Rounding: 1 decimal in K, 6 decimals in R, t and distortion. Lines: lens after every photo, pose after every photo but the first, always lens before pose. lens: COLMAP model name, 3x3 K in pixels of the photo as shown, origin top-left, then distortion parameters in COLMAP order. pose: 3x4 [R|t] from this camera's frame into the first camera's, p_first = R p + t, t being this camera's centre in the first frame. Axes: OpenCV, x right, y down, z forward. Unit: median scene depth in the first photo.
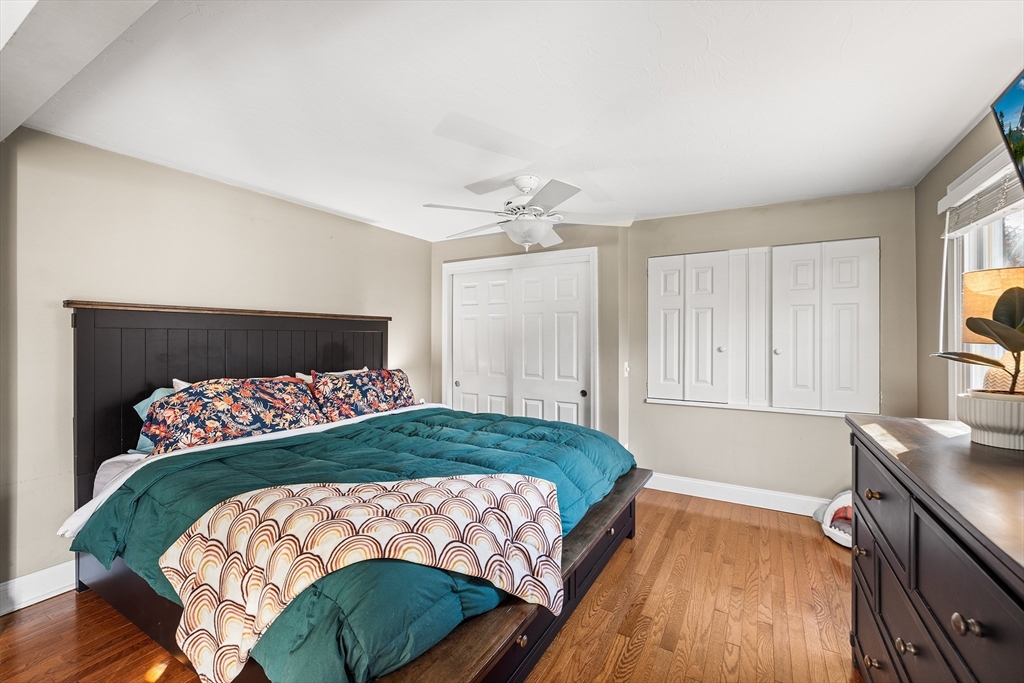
lens RADIAL K [[432.0, 0, 507.7], [0, 432.0, 338.5], [0, 0, 1]] dist [-0.000606, -0.000002]
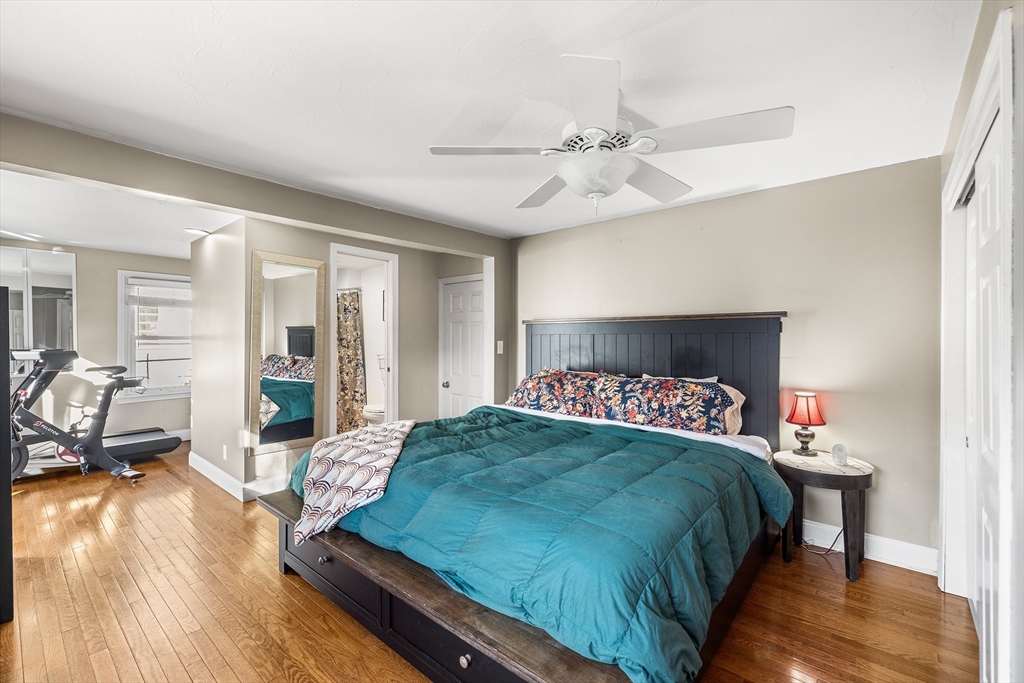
lens RADIAL K [[432.0, 0, 507.7], [0, 432.0, 338.5], [0, 0, 1]] dist [-0.000606, -0.000002]
pose [[-0.168159, -0.000716, -0.985760, 0.629124], [-0.004700, 0.999989, 0.000075, -0.005572], [0.985749, 0.004646, -0.168160, 0.881261]]
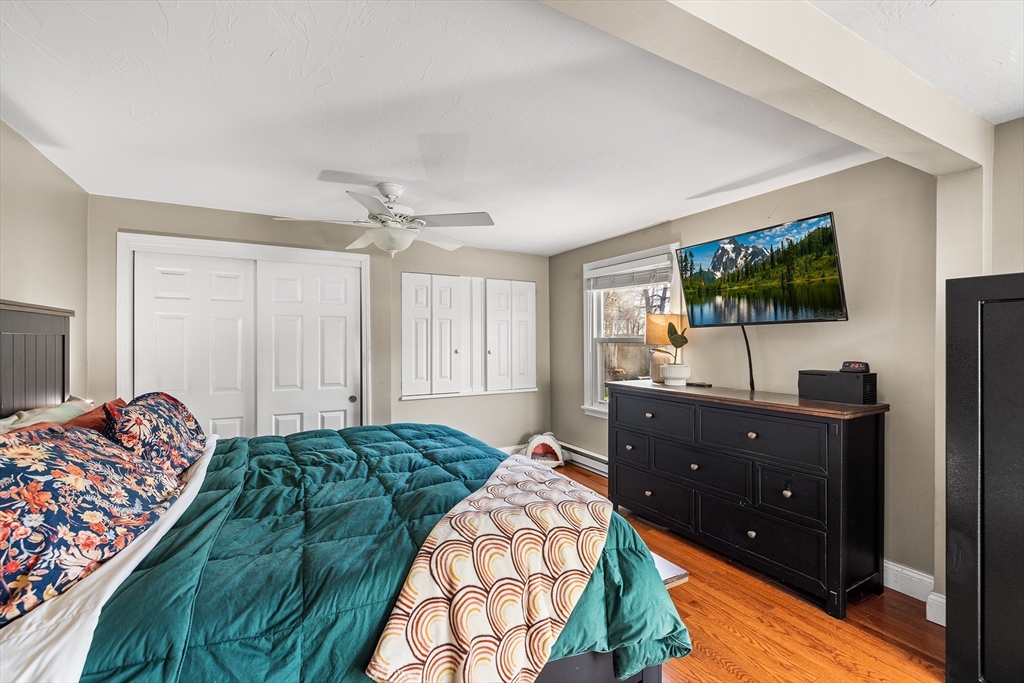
lens RADIAL K [[432.0, 0, 507.7], [0, 432.0, 338.5], [0, 0, 1]] dist [-0.000606, -0.000002]
pose [[0.511228, 0.003259, 0.859439, -0.620462], [0.005294, 0.999962, -0.006941, -0.004678], [-0.859429, 0.008099, 0.511191, 0.227283]]
